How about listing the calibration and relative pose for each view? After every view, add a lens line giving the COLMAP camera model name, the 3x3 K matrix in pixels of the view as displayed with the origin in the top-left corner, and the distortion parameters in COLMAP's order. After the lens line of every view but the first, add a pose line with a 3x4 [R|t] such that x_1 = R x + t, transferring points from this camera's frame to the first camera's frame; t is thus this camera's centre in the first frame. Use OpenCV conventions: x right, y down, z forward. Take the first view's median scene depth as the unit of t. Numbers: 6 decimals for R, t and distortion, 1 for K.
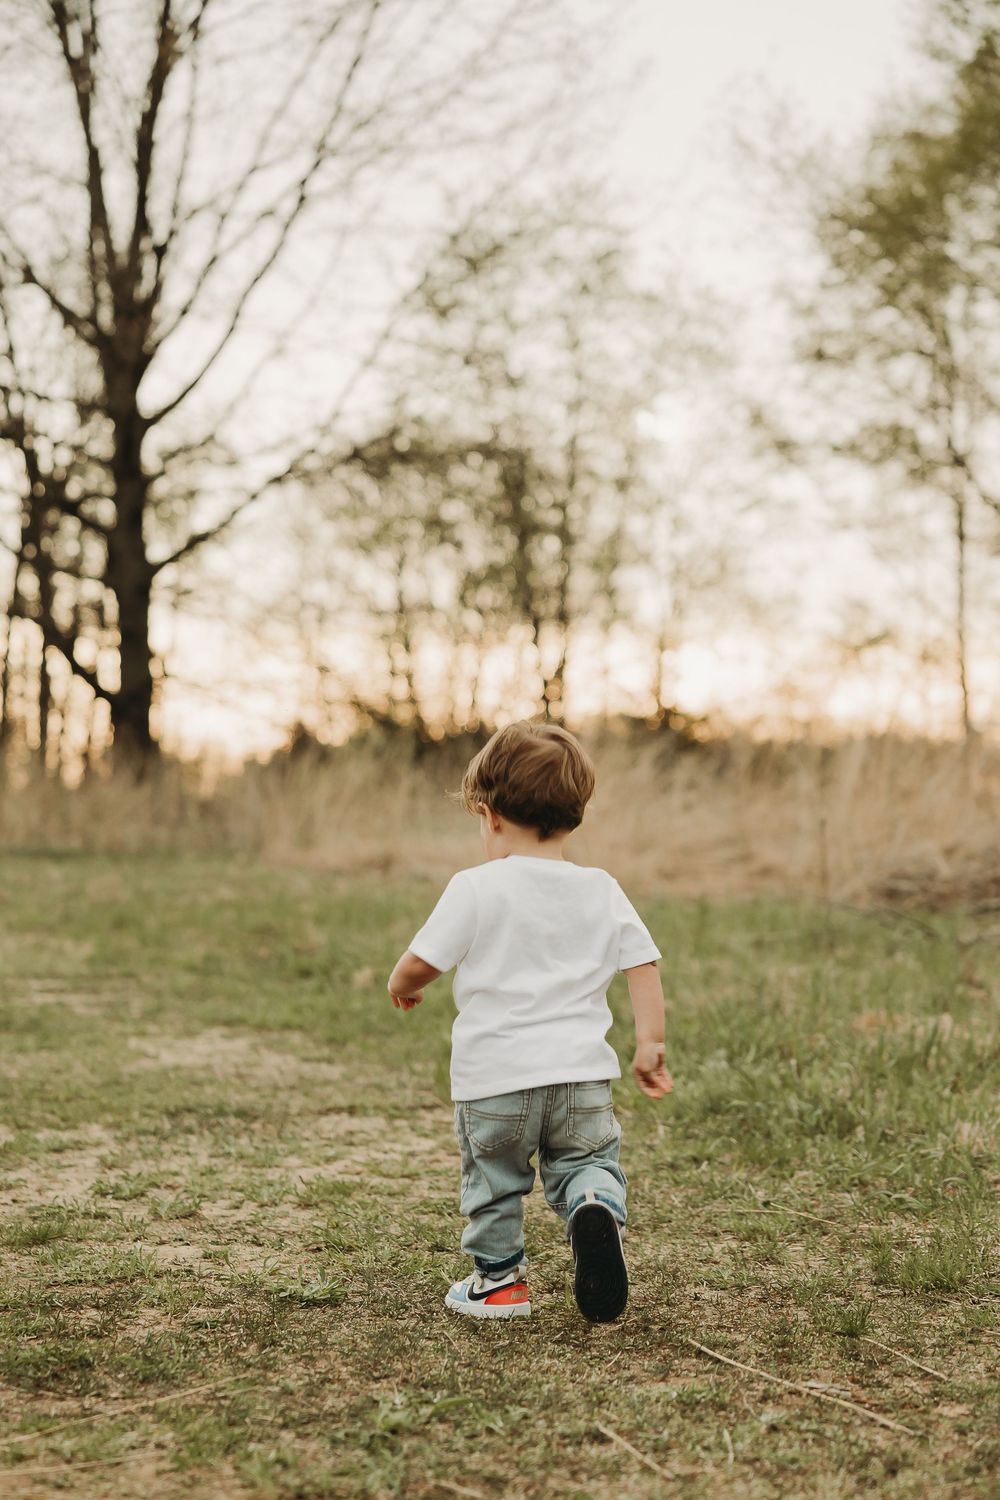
lens RADIAL K [[2759.4, 0, 467.4], [0, 2759.4, 809.0], [0, 0, 1]] dist [0.070155, 0.000000]
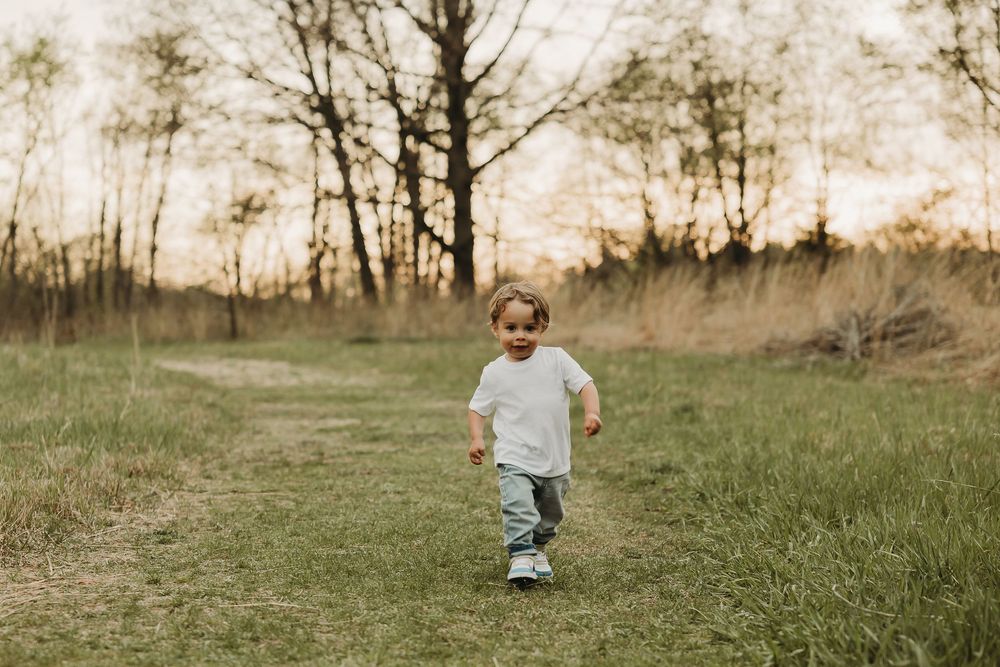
lens RADIAL K [[2063.8, 0, 480.2], [0, 2063.8, 354.3], [0, 0, 1]] dist [0.219815, 0.000000]
pose [[0.991432, -0.018108, -0.129366, 0.048756], [0.021448, 0.999470, 0.024472, -0.004535], [0.128854, -0.027037, 0.991295, -0.244817]]
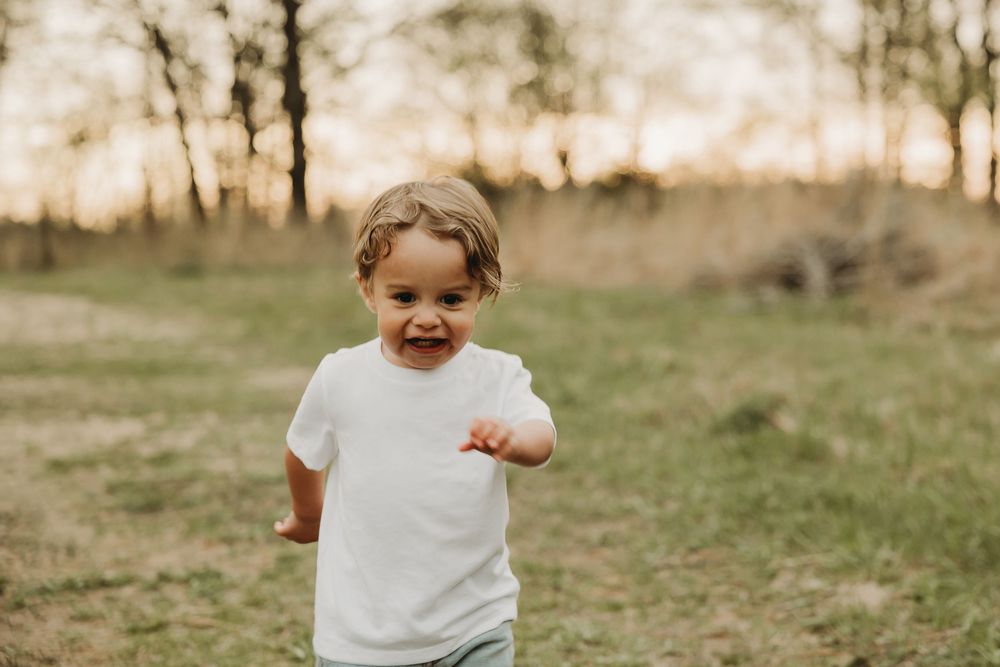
lens RADIAL K [[1791.0, 0, 526.0], [0, 1791.0, 287.4], [0, 0, 1]] dist [0.019857, 0.000000]
pose [[0.999601, -0.026350, -0.010177, 0.020091], [0.026665, 0.999128, 0.032138, -0.002332], [0.009321, -0.032396, 0.999432, -0.052802]]
